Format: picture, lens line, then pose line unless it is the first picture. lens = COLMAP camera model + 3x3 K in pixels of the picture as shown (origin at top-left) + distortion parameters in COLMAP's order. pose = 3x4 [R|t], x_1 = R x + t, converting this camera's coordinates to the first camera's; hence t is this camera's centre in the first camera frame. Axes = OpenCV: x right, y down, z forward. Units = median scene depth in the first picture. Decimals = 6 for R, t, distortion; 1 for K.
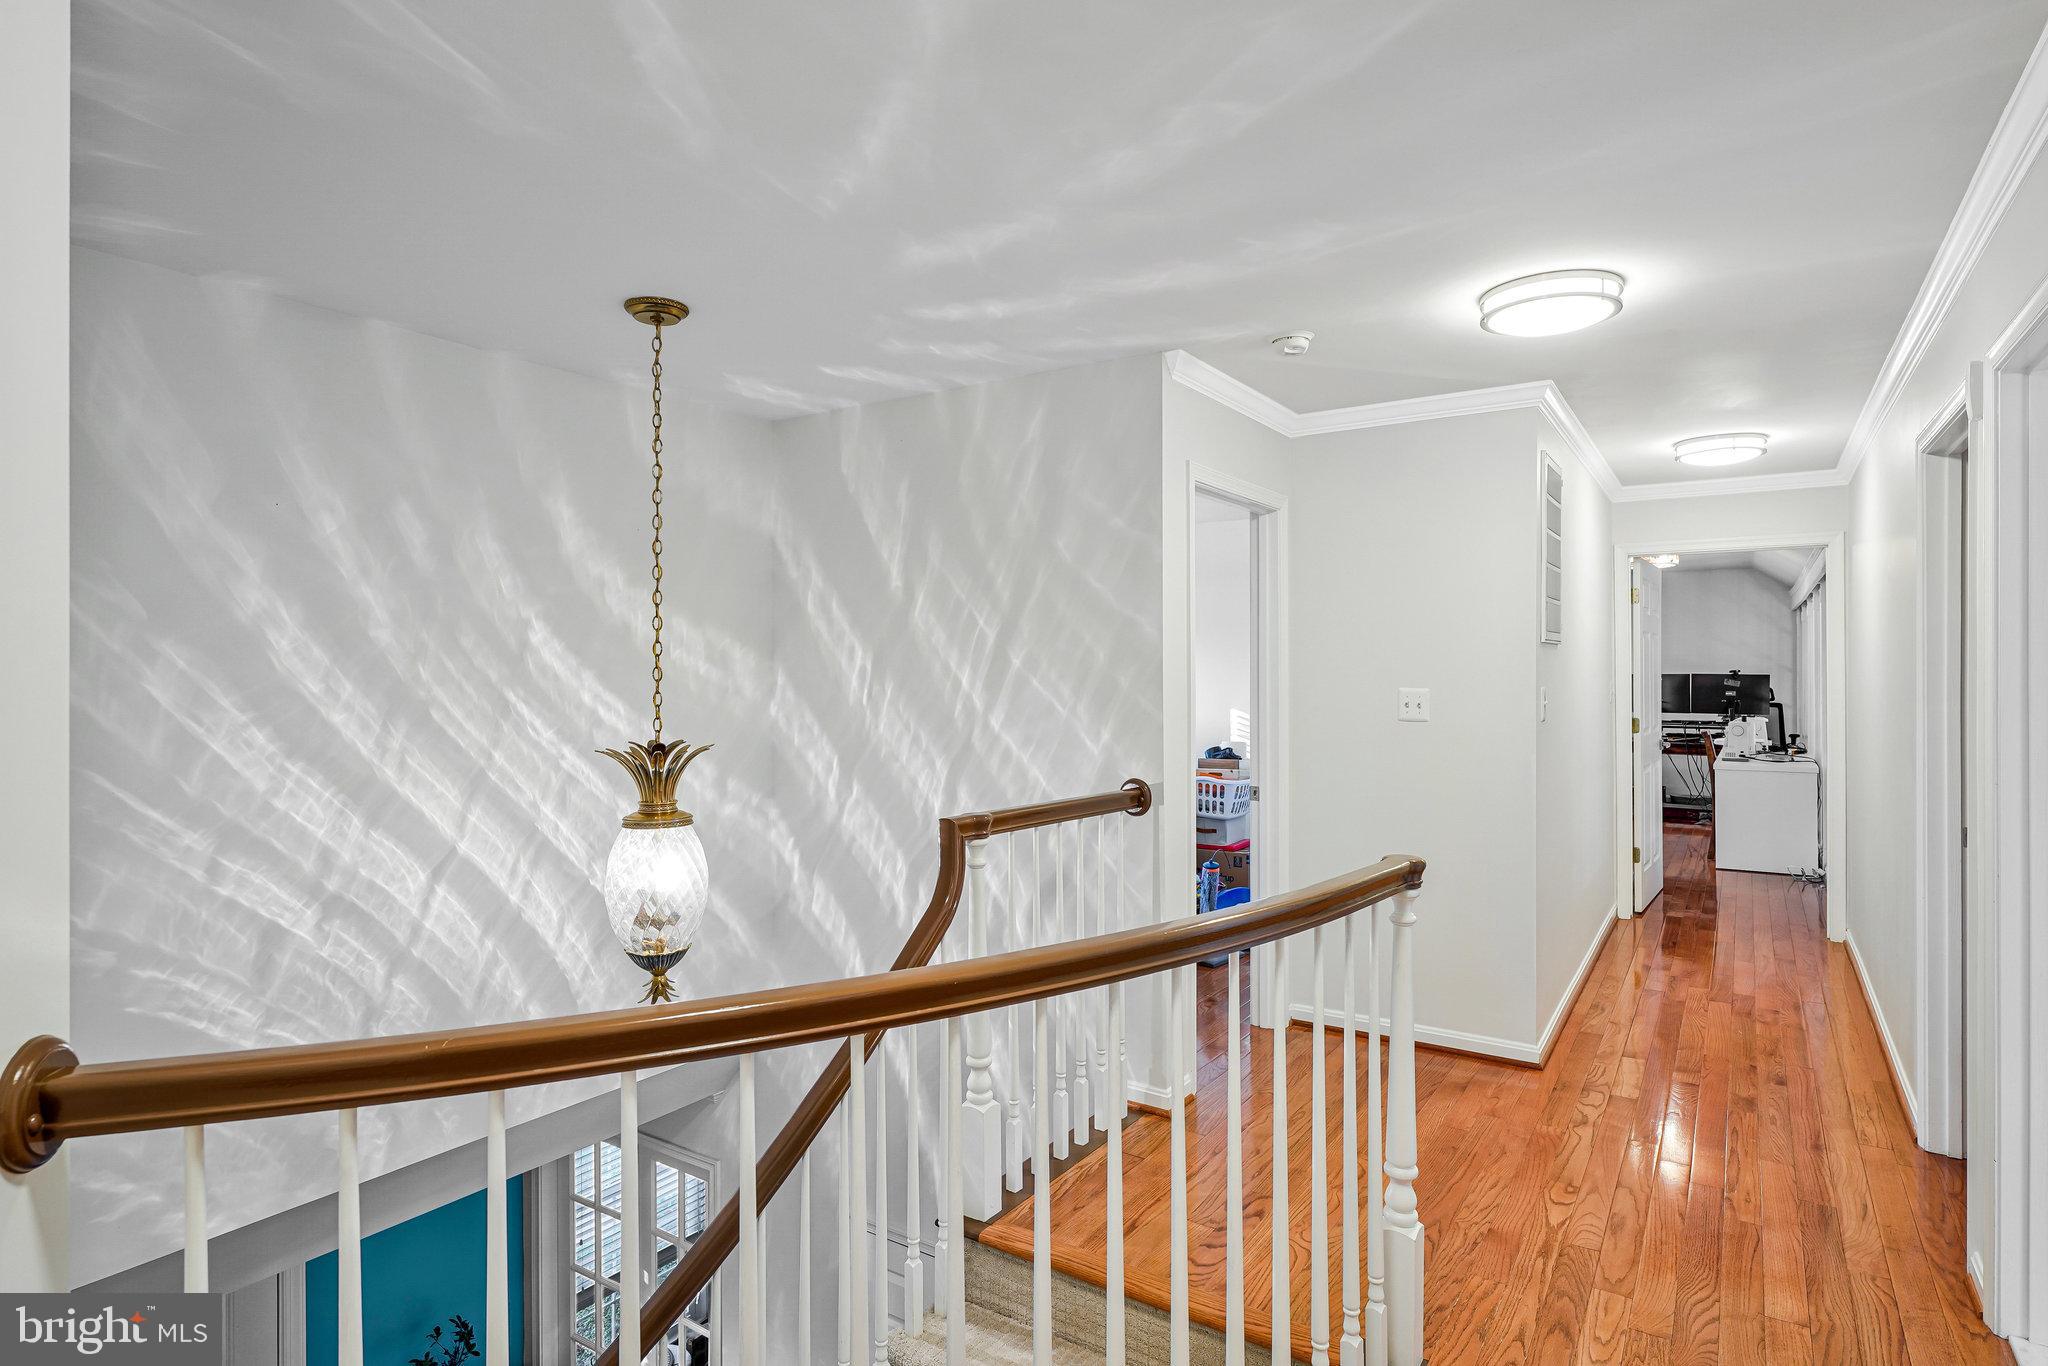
lens RADIAL K [[1091.8, 0, 1017.6], [0, 1091.8, 677.5], [0, 0, 1]] dist [0.004498, -0.000076]
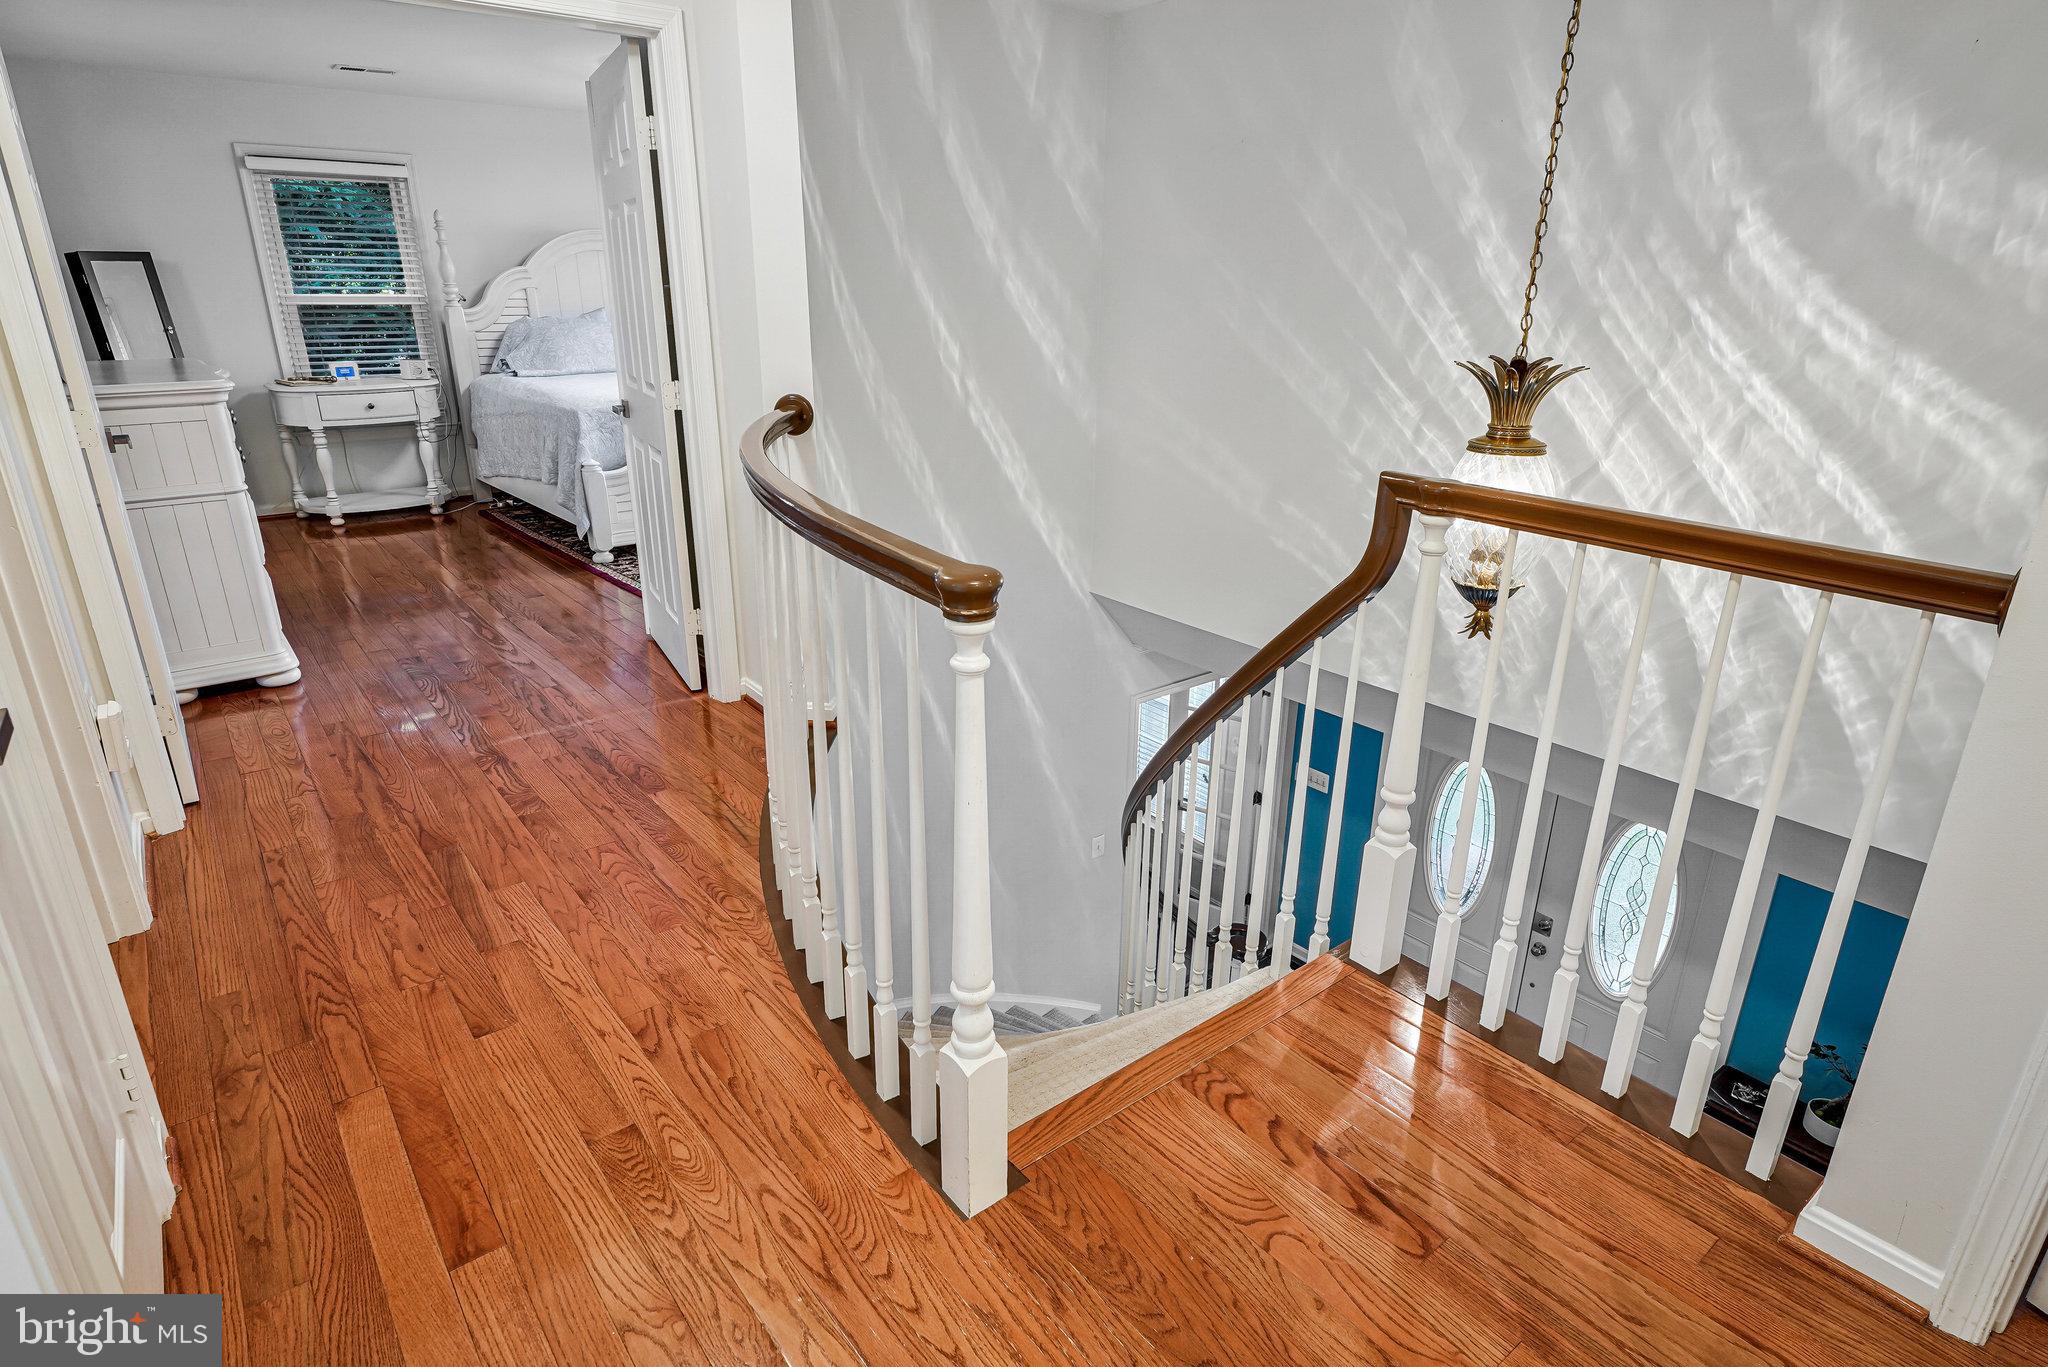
lens RADIAL K [[1091.8, 0, 1020.4], [0, 1091.8, 688.3], [0, 0, 1]] dist [0.004498, -0.000076]
pose [[-0.307143, 0.328006, -0.893351, 0.600834], [-0.013965, 0.937071, 0.348860, 0.005429], [0.951561, 0.119625, -0.283234, 0.787106]]
